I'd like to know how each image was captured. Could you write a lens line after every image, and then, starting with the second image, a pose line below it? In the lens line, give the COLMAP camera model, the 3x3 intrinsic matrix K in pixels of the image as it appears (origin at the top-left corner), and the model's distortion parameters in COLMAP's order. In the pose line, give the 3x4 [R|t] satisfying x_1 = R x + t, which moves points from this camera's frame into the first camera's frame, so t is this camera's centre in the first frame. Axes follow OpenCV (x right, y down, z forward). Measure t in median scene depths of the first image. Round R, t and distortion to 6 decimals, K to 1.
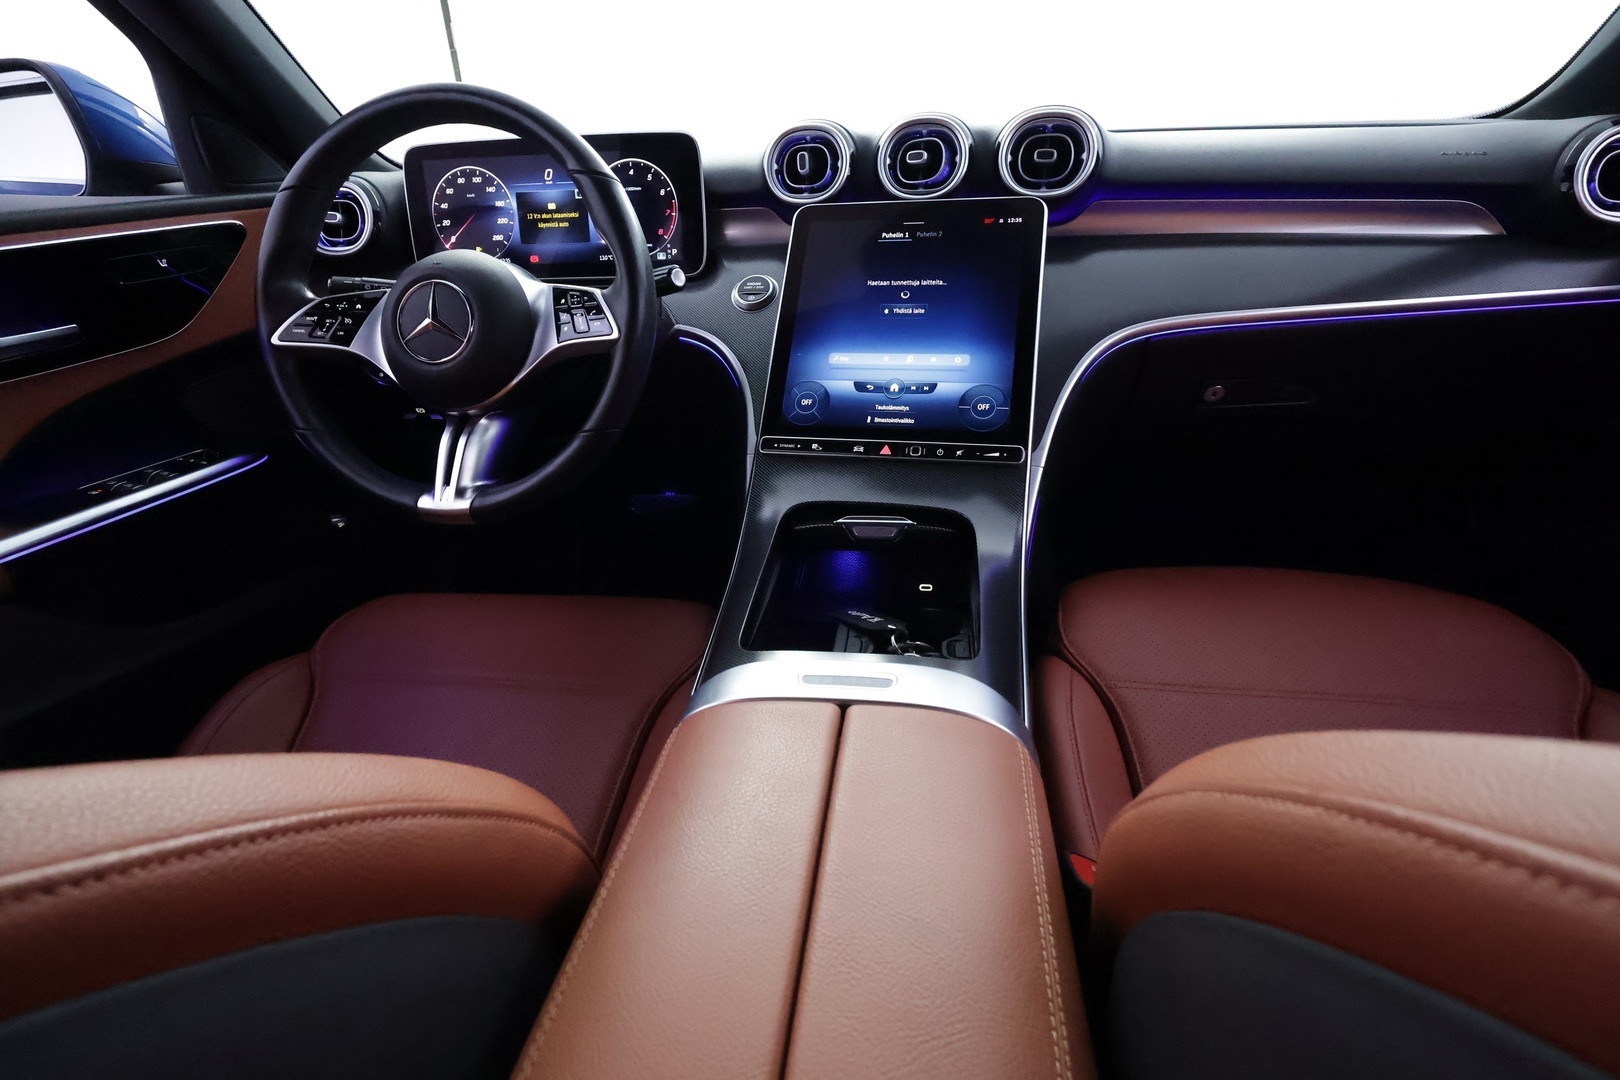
lens RADIAL K [[755.5, 0, 812.2], [0, 755.5, 539.8], [0, 0, 1]] dist [-0.002608, 0.001266]
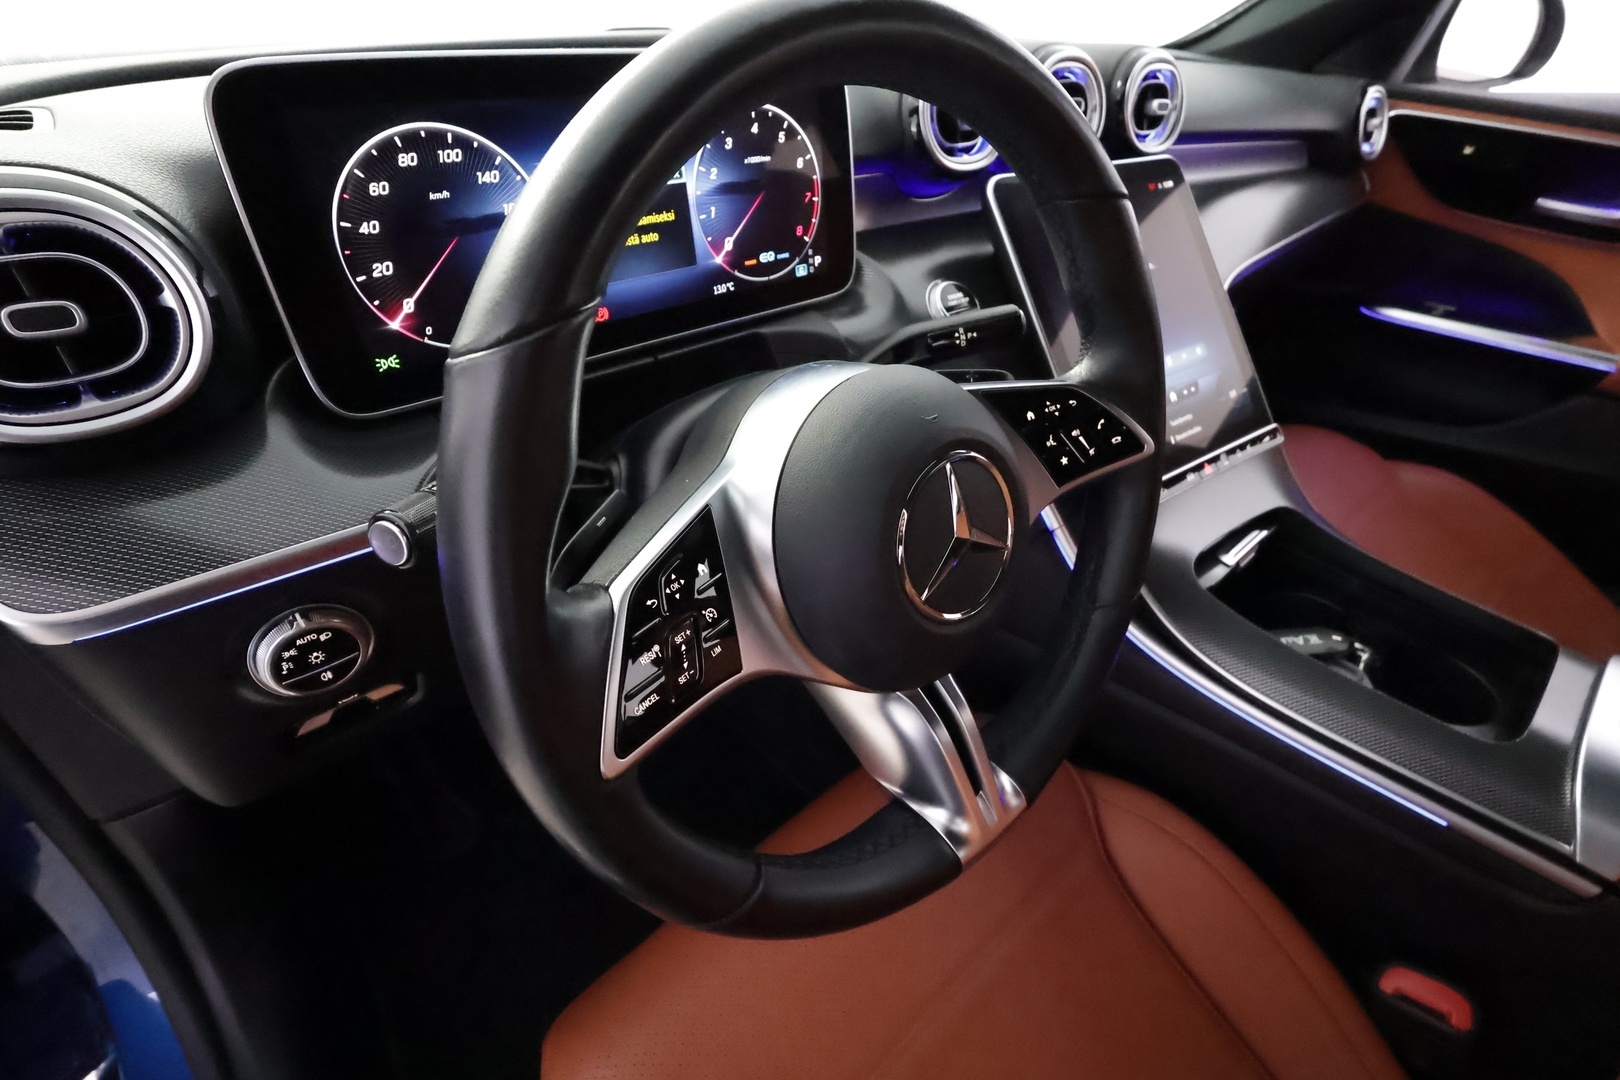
lens RADIAL K [[755.5, 0, 814.0], [0, 755.5, 537.7], [0, 0, 1]] dist [-0.002608, 0.001266]
pose [[0.637426, -0.399036, 0.659135, -0.788480], [0.272656, 0.916915, 0.291418, -0.409118], [-0.720657, -0.006040, 0.693265, 0.659790]]
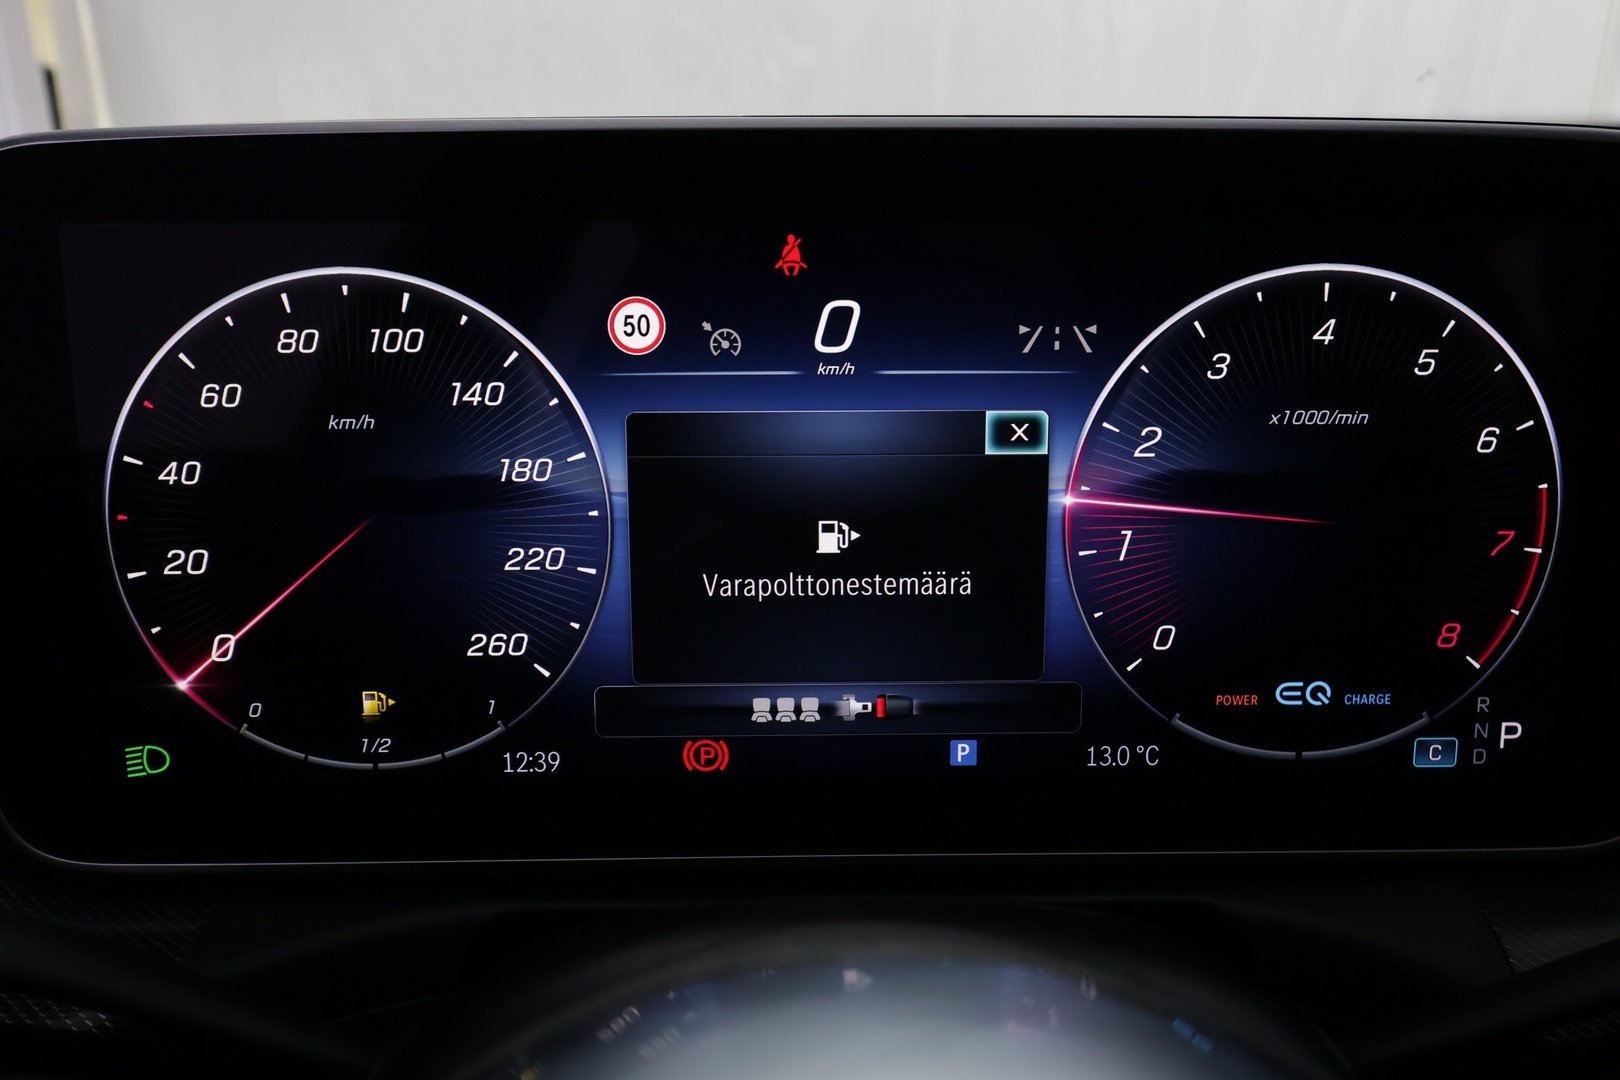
lens RADIAL K [[1347.7, 0, 811.1], [0, 1347.7, 546.9], [0, 0, 1]] dist [0.004958, 0.002333]
pose [[0.986933, -0.018509, 0.160067, -0.468114], [0.035480, 0.993963, -0.103825, -0.460540], [-0.157179, 0.108148, 0.981631, 0.801522]]
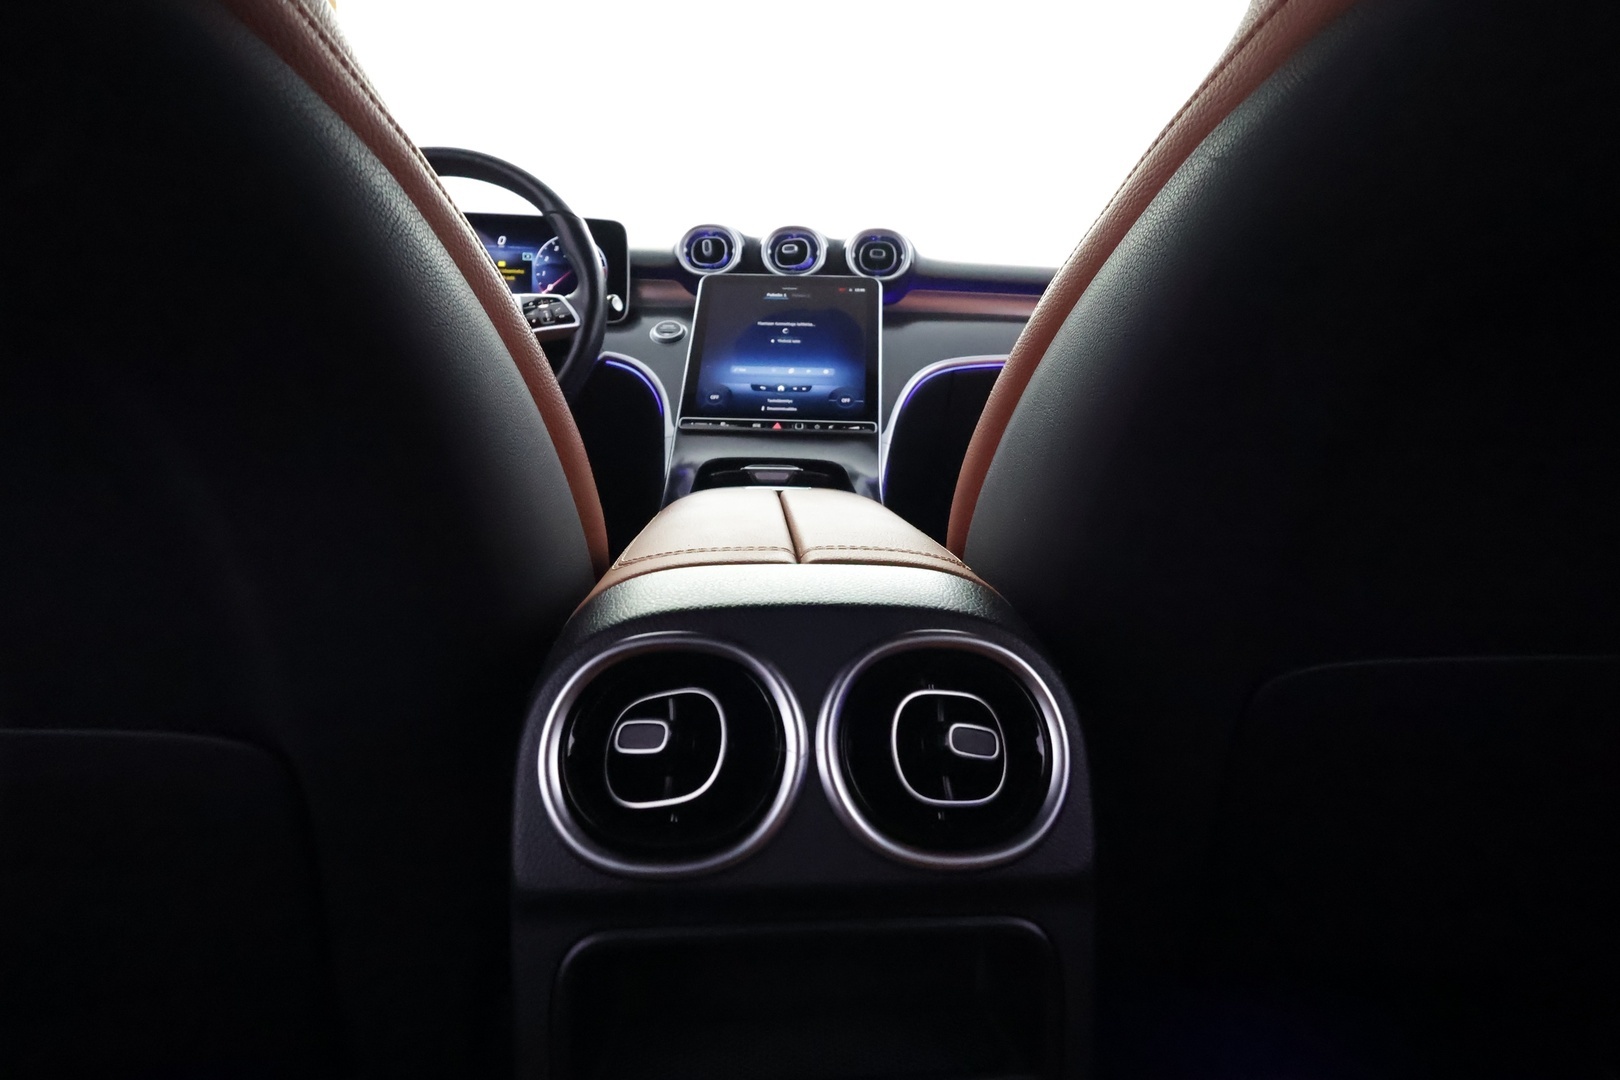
lens RADIAL K [[755.5, 0, 816.6], [0, 755.5, 532.6], [0, 0, 1]] dist [-0.002608, 0.001266]
pose [[0.975022, 0.021837, 0.221033, -0.118556], [0.034764, 0.967887, -0.248970, 0.375308], [-0.219371, 0.250435, 0.942952, -0.220388]]
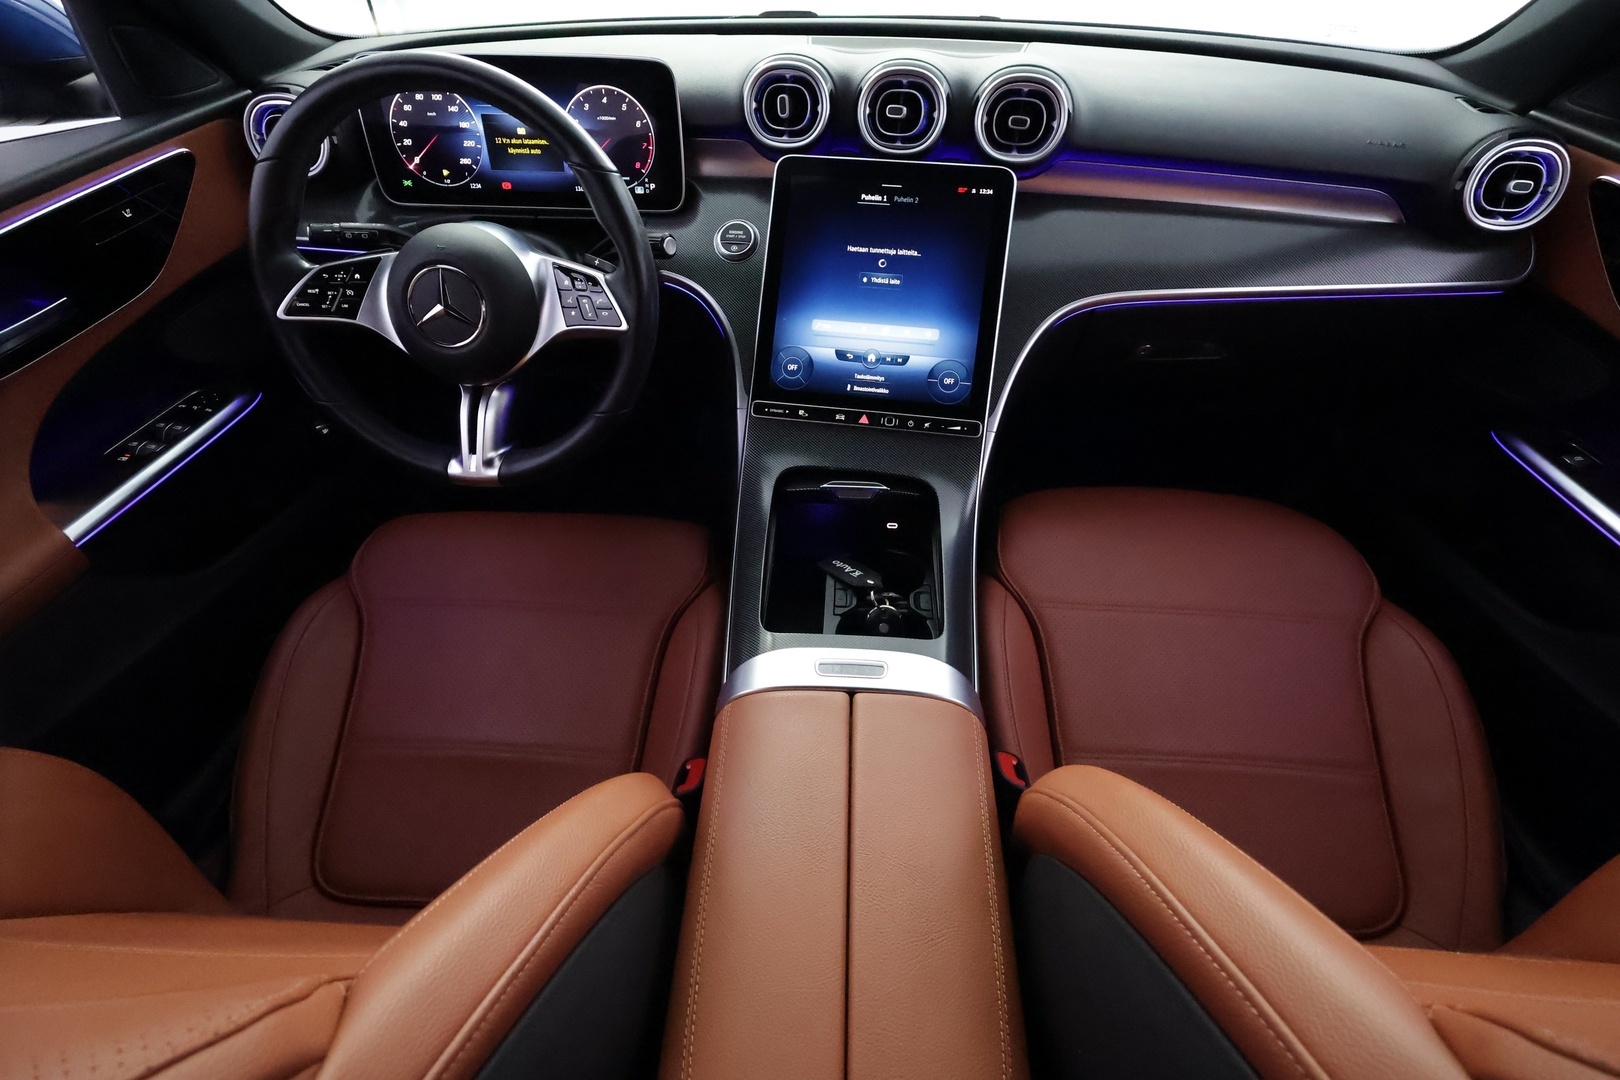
lens RADIAL K [[755.5, 0, 812.9], [0, 755.5, 545.0], [0, 0, 1]] dist [-0.002608, 0.001266]
pose [[0.995323, -0.023044, 0.093816, -0.086449], [-0.005181, 0.957001, 0.290039, -0.250635], [-0.096465, -0.289168, 0.952405, -0.136318]]
